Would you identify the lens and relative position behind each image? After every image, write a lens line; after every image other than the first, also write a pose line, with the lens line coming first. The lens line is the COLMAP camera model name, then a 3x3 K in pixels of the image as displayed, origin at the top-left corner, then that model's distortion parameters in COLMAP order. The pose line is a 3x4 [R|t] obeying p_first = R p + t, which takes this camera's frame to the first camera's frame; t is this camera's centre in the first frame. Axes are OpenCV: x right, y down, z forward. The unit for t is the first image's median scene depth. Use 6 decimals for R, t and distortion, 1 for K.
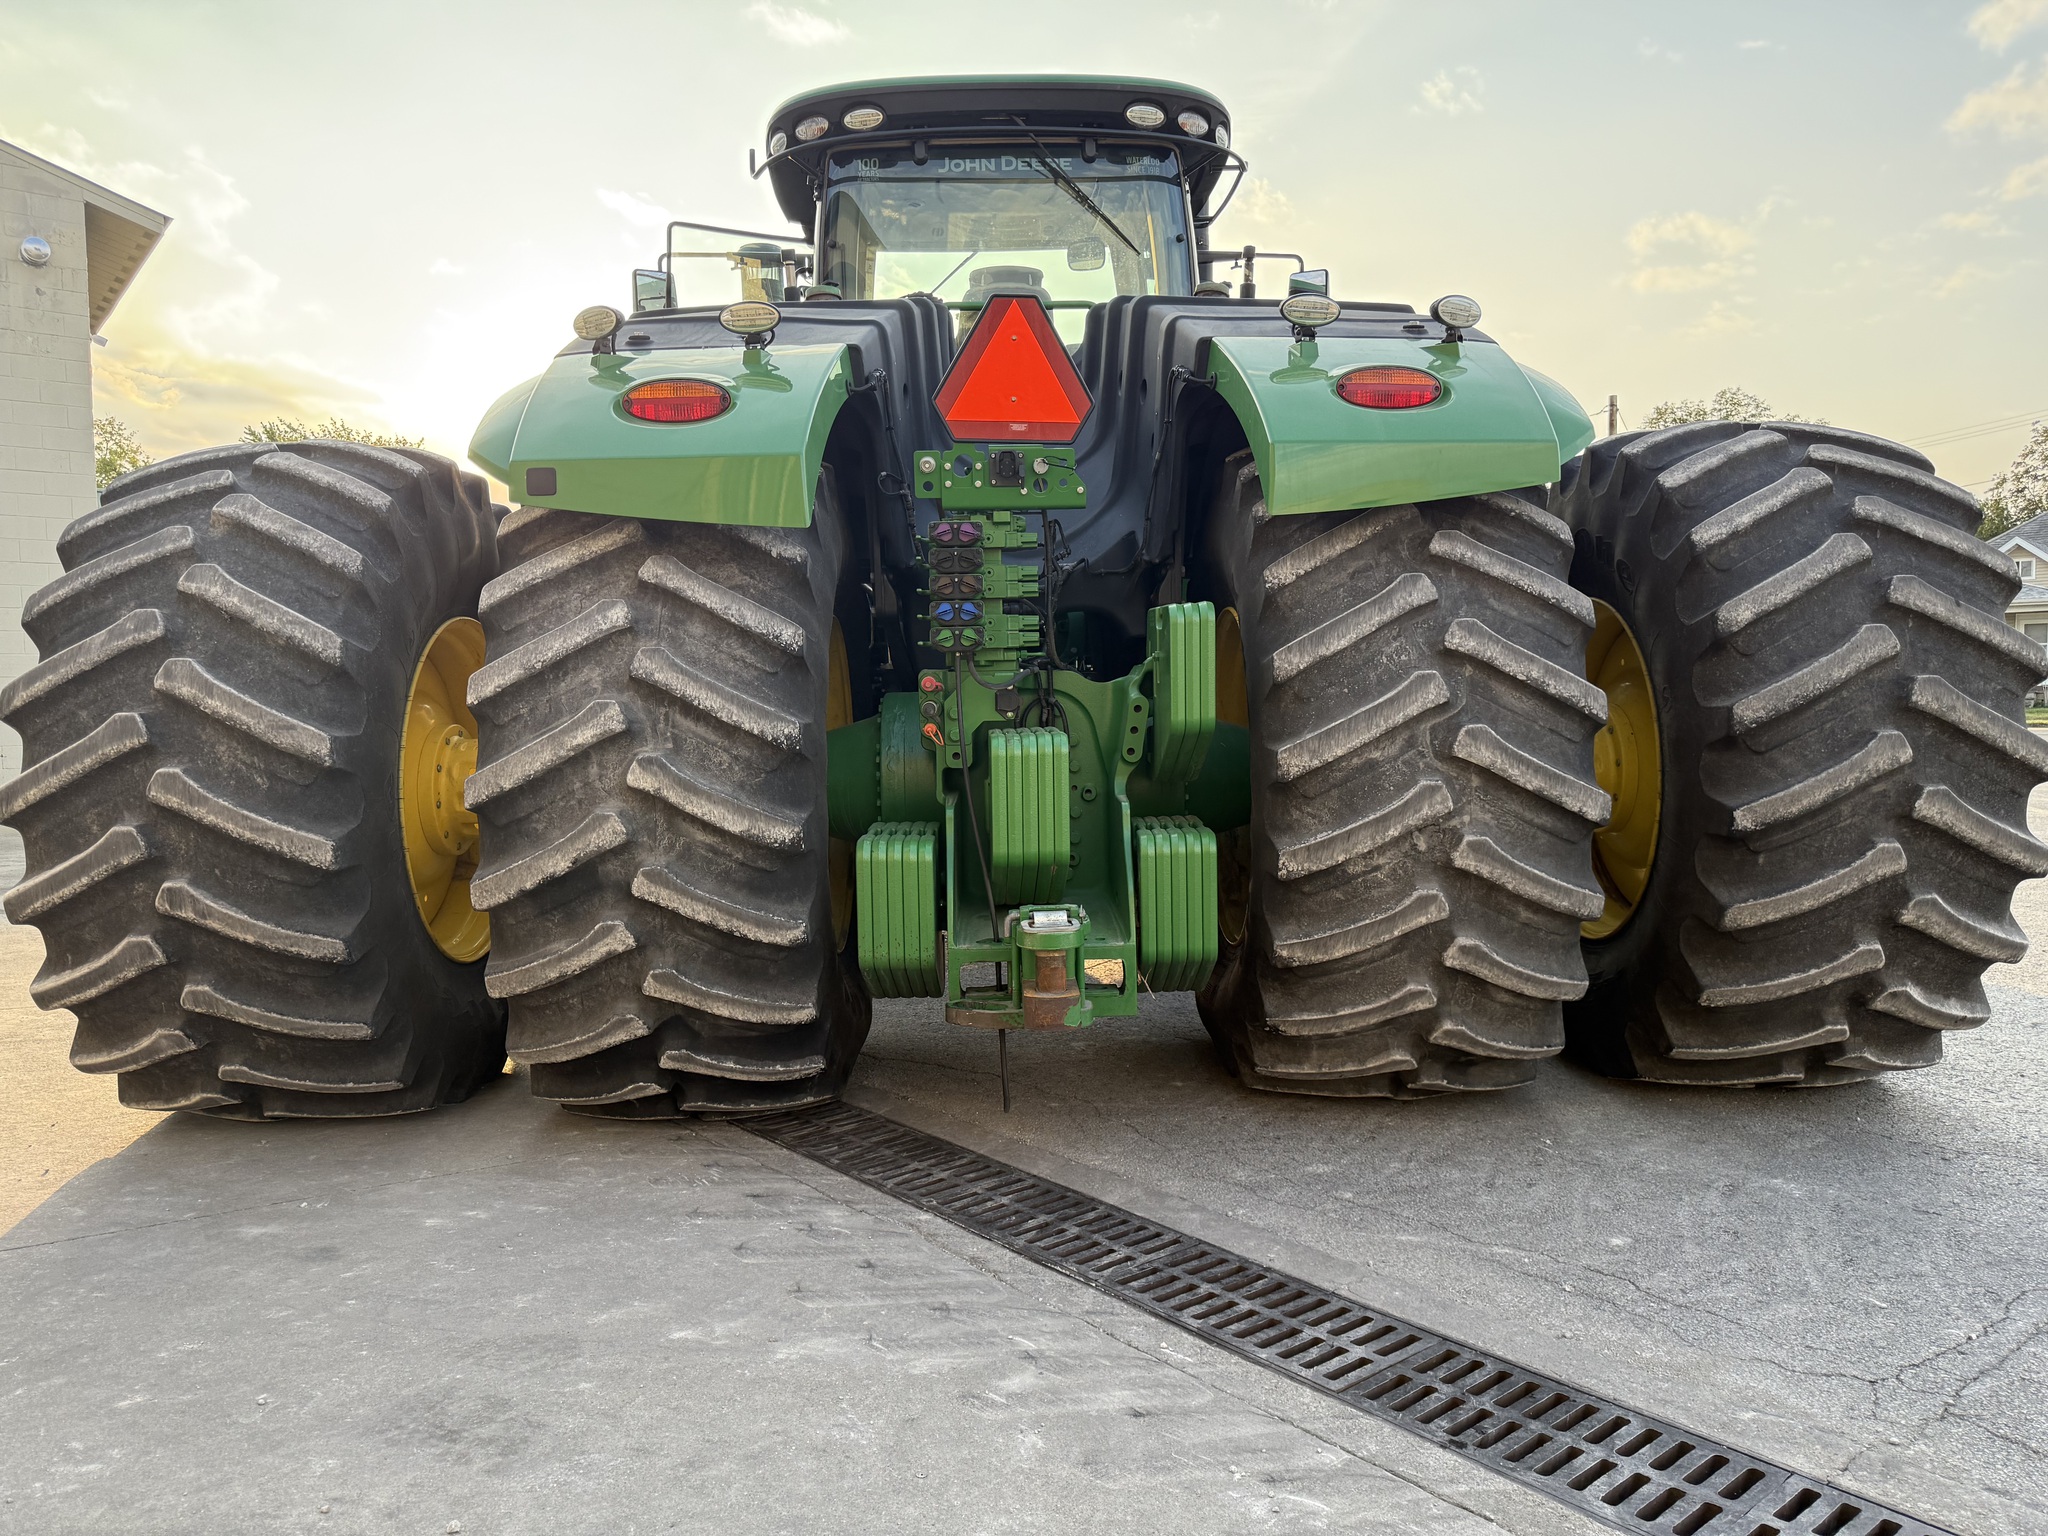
lens RADIAL K [[1460.9, 0, 1024.0], [0, 1460.9, 768.0], [0, 0, 1]] dist [0.075196, -0.113360]
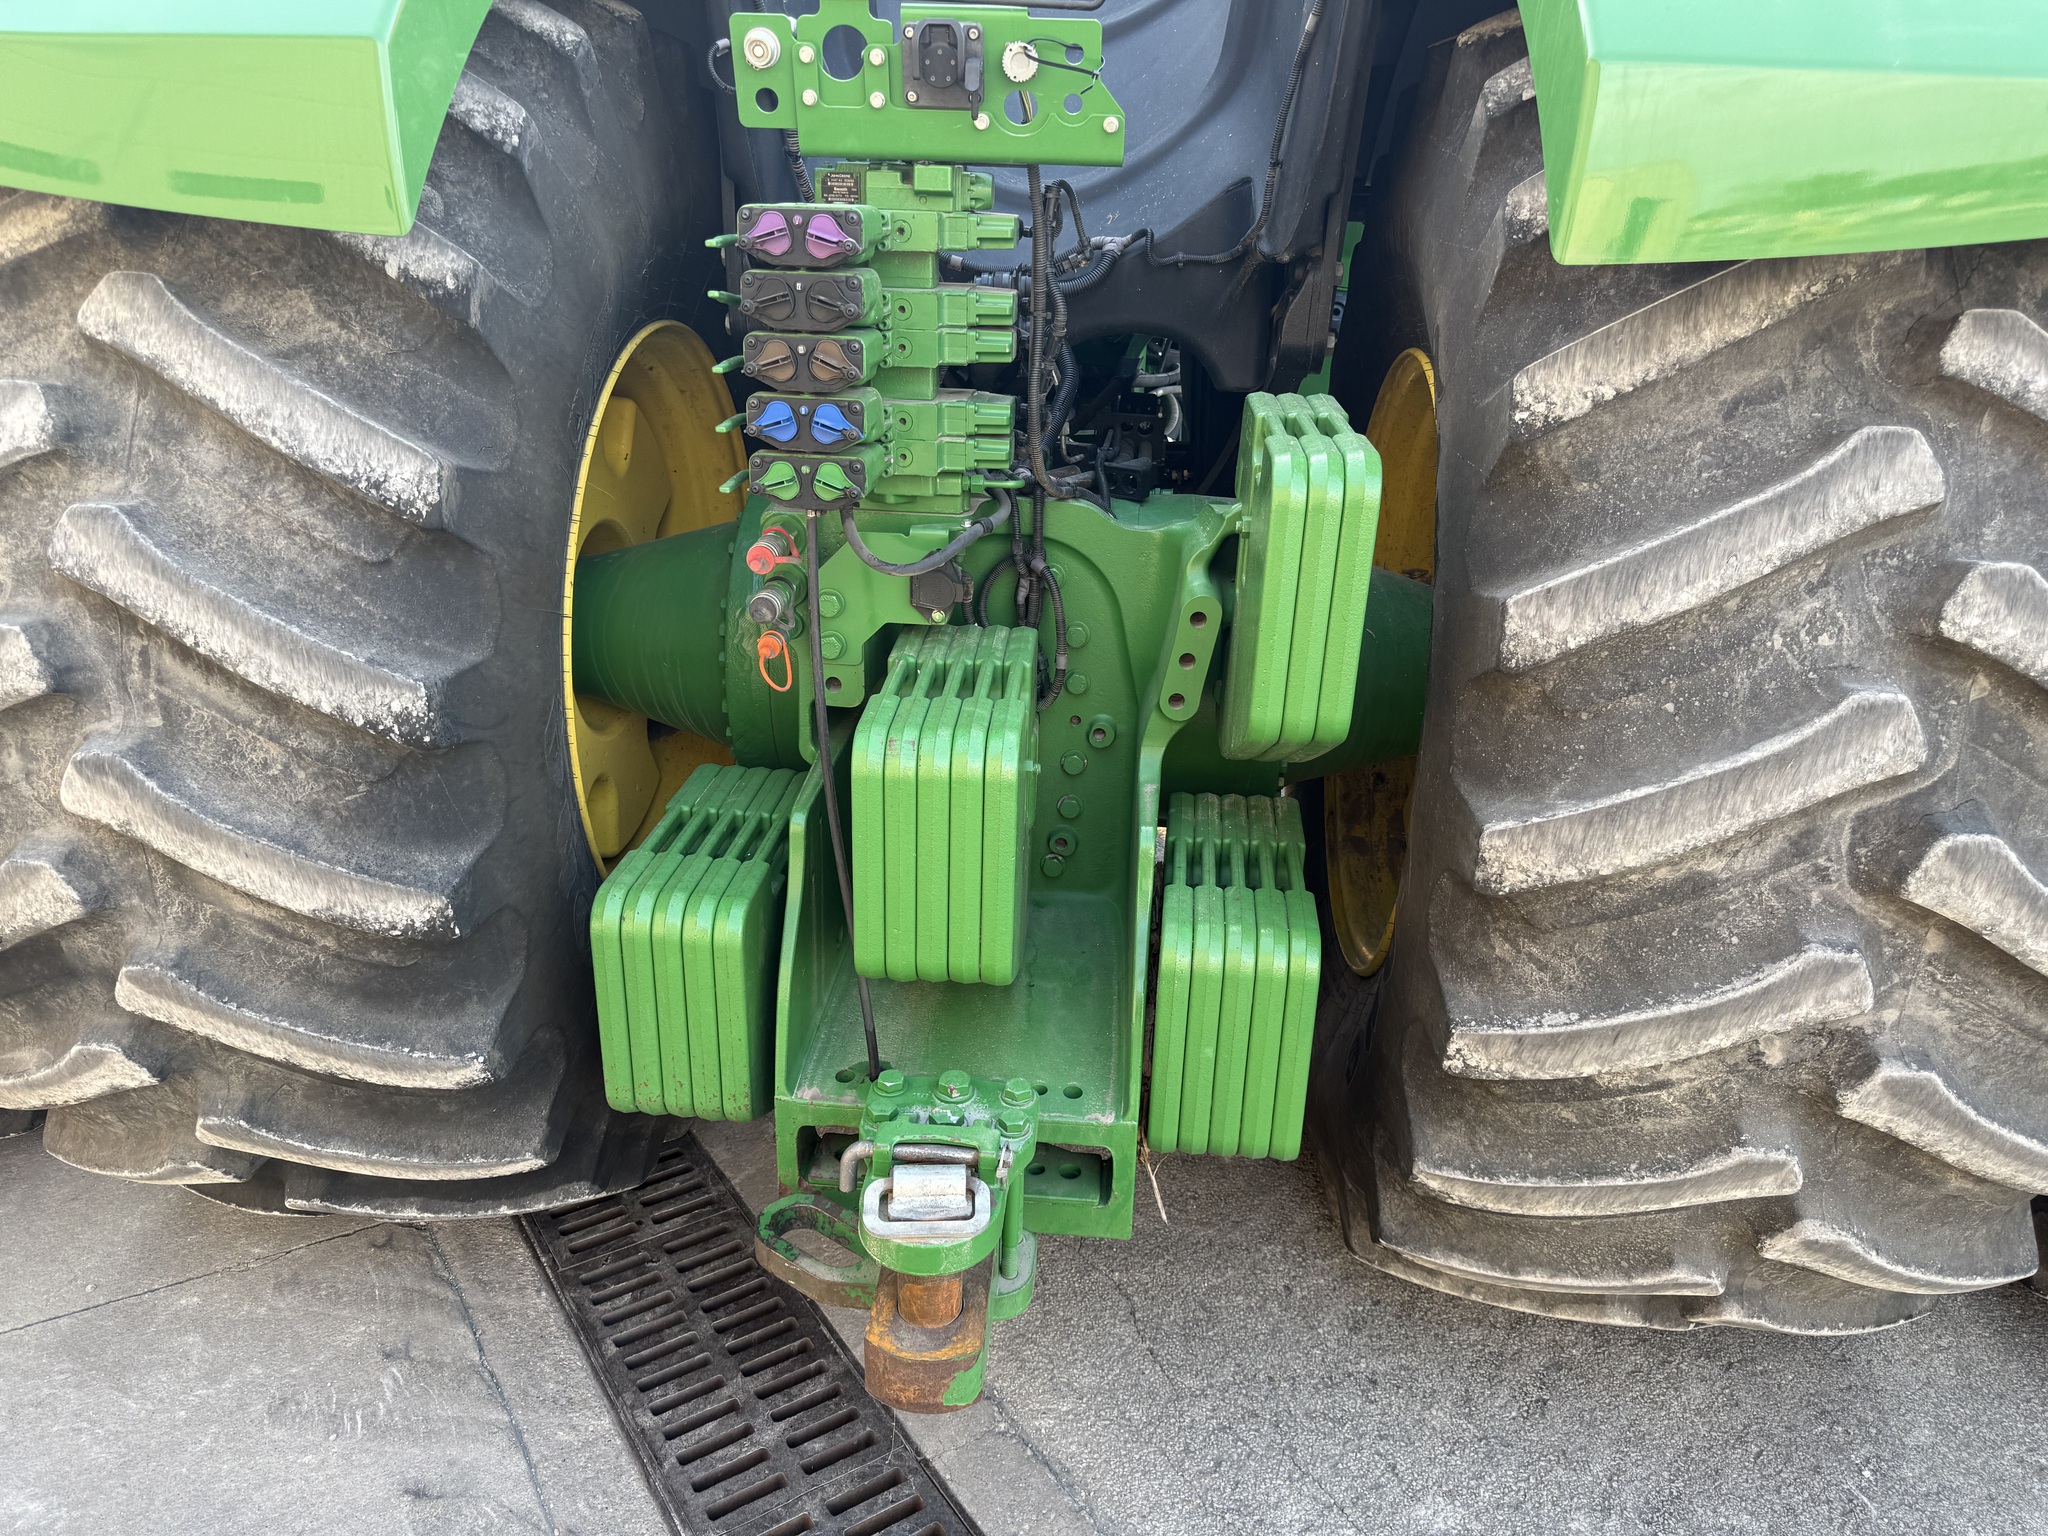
lens RADIAL K [[1454.8, 0, 1028.5], [0, 1454.8, 767.1], [0, 0, 1]] dist [-0.008899, -0.007468]
pose [[0.993373, 0.083030, -0.079478, 0.070159], [-0.052441, 0.942727, 0.329417, -0.164224], [0.102278, -0.323066, 0.940834, 0.578260]]
